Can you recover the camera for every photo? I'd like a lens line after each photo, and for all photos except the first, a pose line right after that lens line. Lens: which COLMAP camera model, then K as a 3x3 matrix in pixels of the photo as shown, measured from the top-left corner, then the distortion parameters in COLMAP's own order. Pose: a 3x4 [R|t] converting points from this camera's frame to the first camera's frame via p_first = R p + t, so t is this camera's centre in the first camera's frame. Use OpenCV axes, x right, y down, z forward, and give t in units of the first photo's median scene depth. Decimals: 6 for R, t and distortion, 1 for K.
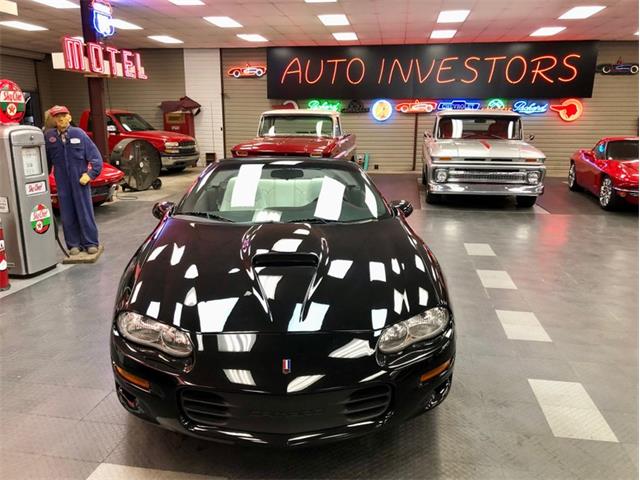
lens RADIAL K [[526.9, 0, 313.6], [0, 526.9, 244.9], [0, 0, 1]] dist [0.014295, -0.003681]
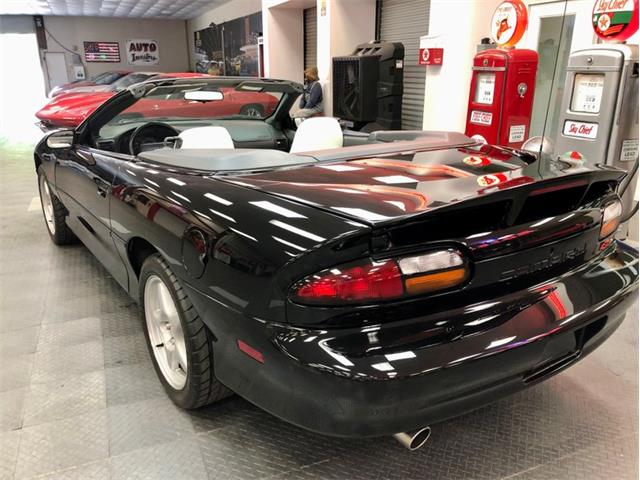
lens RADIAL K [[526.9, 0, 320.1], [0, 526.9, 241.7], [0, 0, 1]] dist [0.014295, -0.003681]
pose [[-0.843851, 0.165231, -0.510504, 0.109440], [-0.126316, 0.863498, 0.488278, -0.156500], [0.521498, 0.476519, -0.707792, 0.760544]]
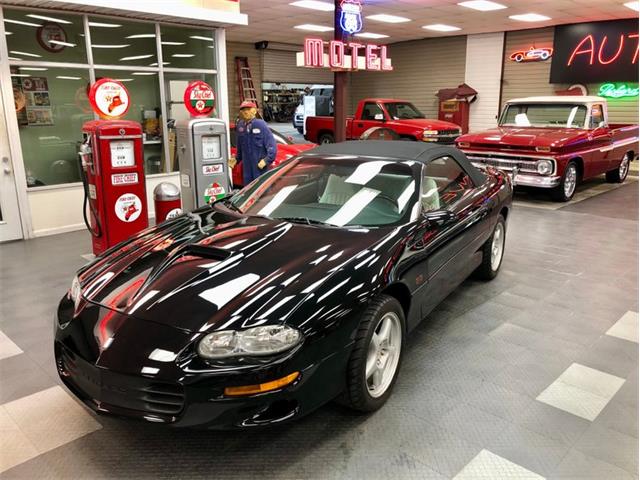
lens RADIAL K [[526.9, 0, 325.5], [0, 526.9, 240.9], [0, 0, 1]] dist [0.014295, -0.003681]
pose [[0.827095, 0.134168, -0.545814, 0.203311], [-0.123641, 0.990736, 0.056177, -0.023732], [0.548295, 0.021022, 0.836021, 0.067330]]
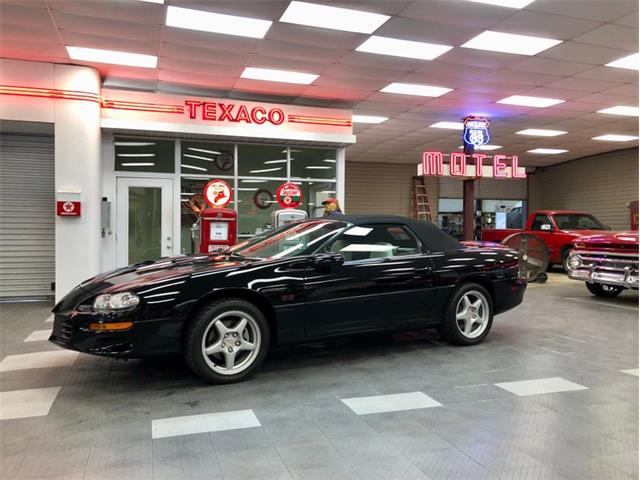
lens RADIAL K [[526.9, 0, 316.7], [0, 526.9, 237.7], [0, 0, 1]] dist [0.014295, -0.003681]
pose [[0.463345, 0.005868, -0.886159, 0.468754], [-0.208132, 0.972727, -0.102384, 0.002588], [0.861390, 0.231877, 0.451929, 0.191920]]
